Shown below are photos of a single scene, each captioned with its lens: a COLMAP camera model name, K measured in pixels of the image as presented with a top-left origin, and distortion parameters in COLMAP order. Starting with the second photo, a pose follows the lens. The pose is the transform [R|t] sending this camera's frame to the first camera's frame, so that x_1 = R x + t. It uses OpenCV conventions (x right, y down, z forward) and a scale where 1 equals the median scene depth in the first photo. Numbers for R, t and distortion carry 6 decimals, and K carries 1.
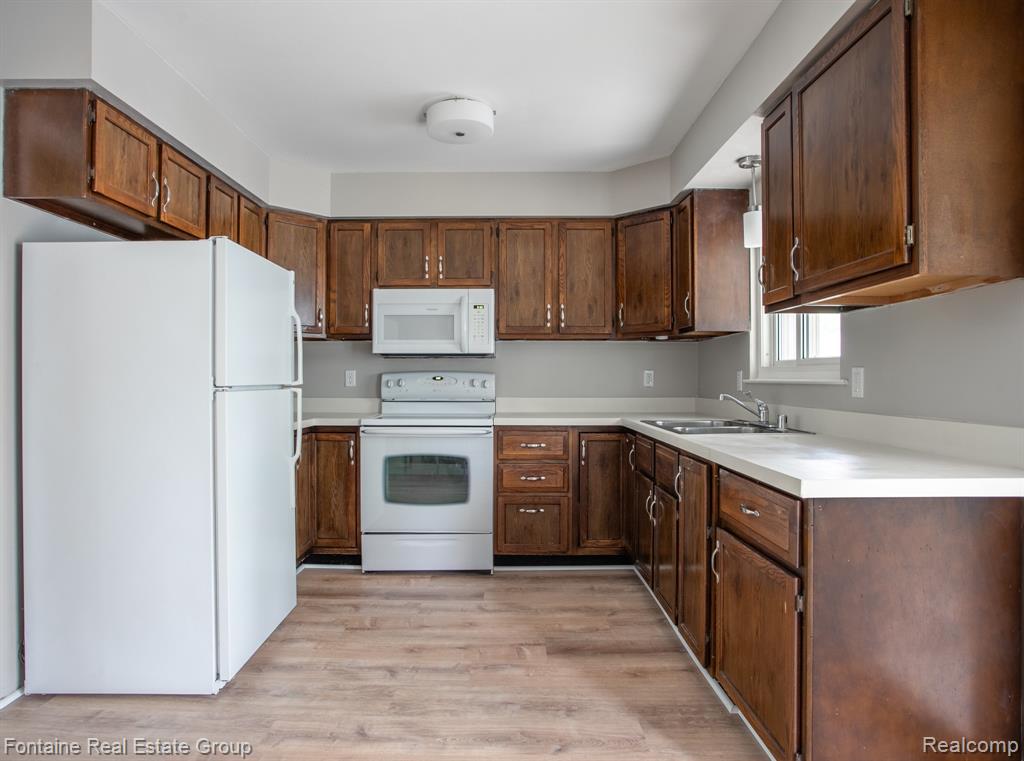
lens RADIAL K [[617.3, 0, 514.4], [0, 617.3, 379.6], [0, 0, 1]] dist [-0.038387, 0.021117]
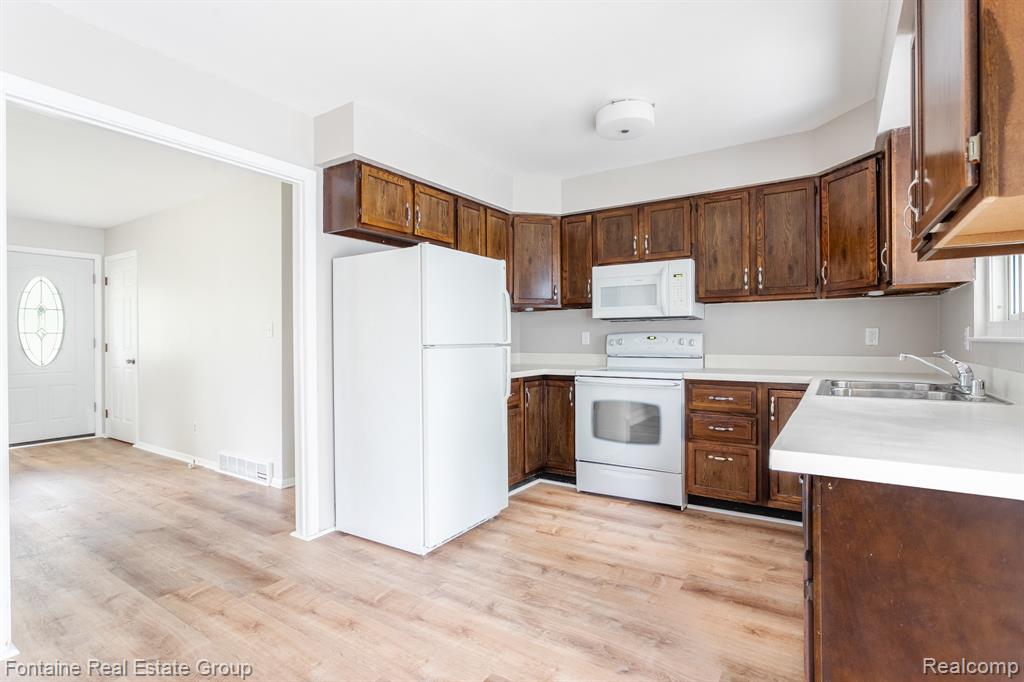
lens RADIAL K [[495.9, 0, 512.8], [0, 495.9, 340.1], [0, 0, 1]] dist [-0.000695, 0.005404]
pose [[0.846546, -0.004240, -0.532299, 0.210753], [0.005605, 0.999984, 0.000948, -0.000314], [0.532286, -0.003786, 0.846556, 0.068637]]
